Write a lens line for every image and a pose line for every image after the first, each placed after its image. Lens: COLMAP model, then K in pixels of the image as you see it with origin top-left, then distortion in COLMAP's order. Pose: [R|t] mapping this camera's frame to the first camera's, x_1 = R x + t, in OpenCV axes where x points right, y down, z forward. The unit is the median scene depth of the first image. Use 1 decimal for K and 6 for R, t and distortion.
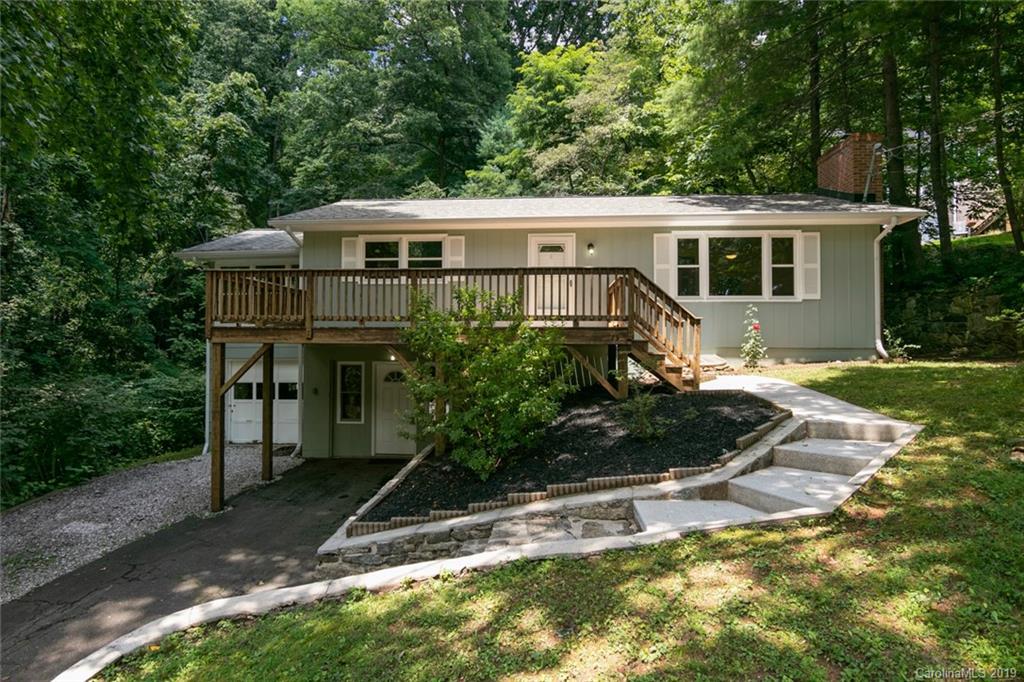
lens RADIAL K [[597.2, 0, 511.6], [0, 597.2, 325.1], [0, 0, 1]] dist [-0.004641, -0.000607]
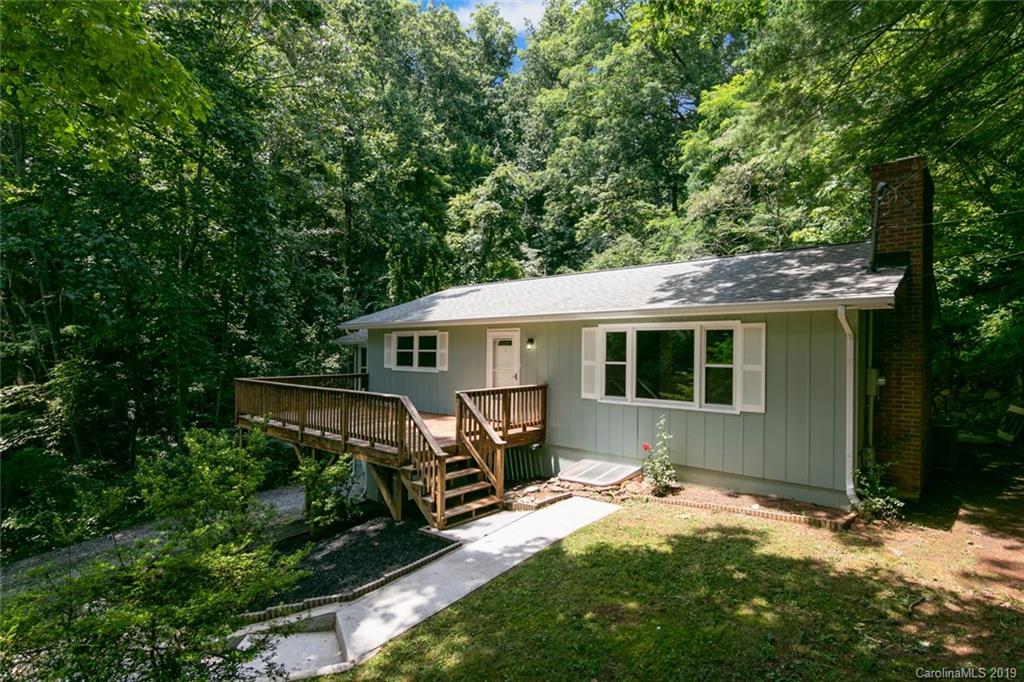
lens RADIAL K [[521.3, 0, 512.0], [0, 521.3, 341.0], [0, 0, 1]] dist [-0.002633, -0.000171]
pose [[0.790953, -0.008666, -0.611815, 0.628691], [0.019579, 0.999746, 0.011150, -0.138162], [0.611563, -0.020797, 0.790922, 0.274145]]
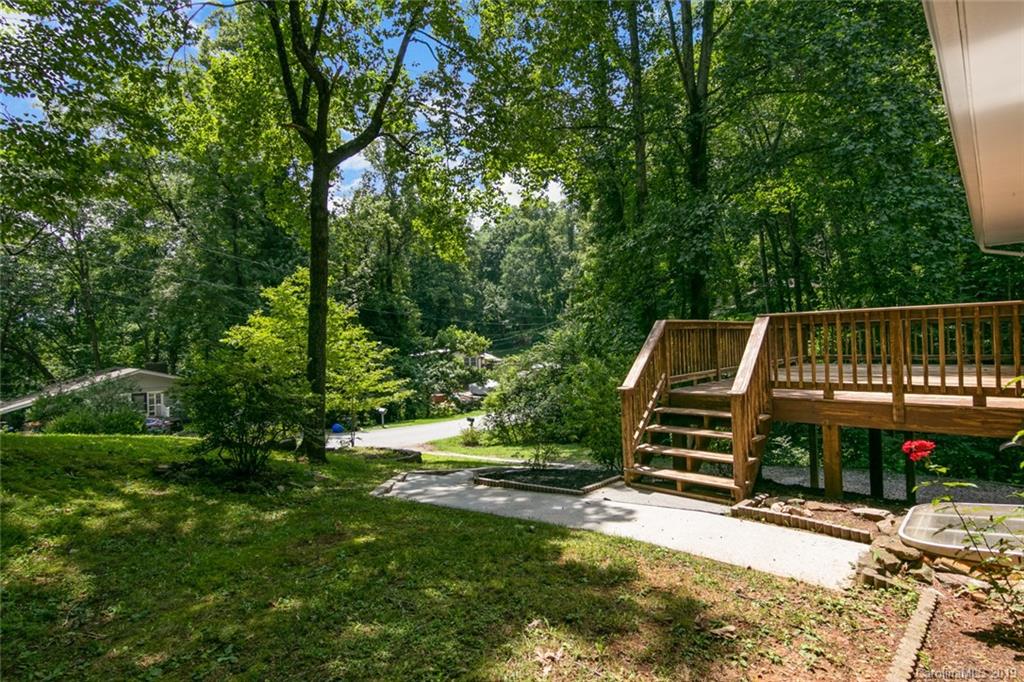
lens RADIAL K [[521.3, 0, 512.0], [0, 521.3, 341.0], [0, 0, 1]] dist [-0.002633, -0.000171]
pose [[-0.630681, 0.019179, -0.775805, 0.628078], [0.065736, 0.997422, -0.028782, -0.046498], [0.773253, -0.069150, -0.630316, 0.886444]]
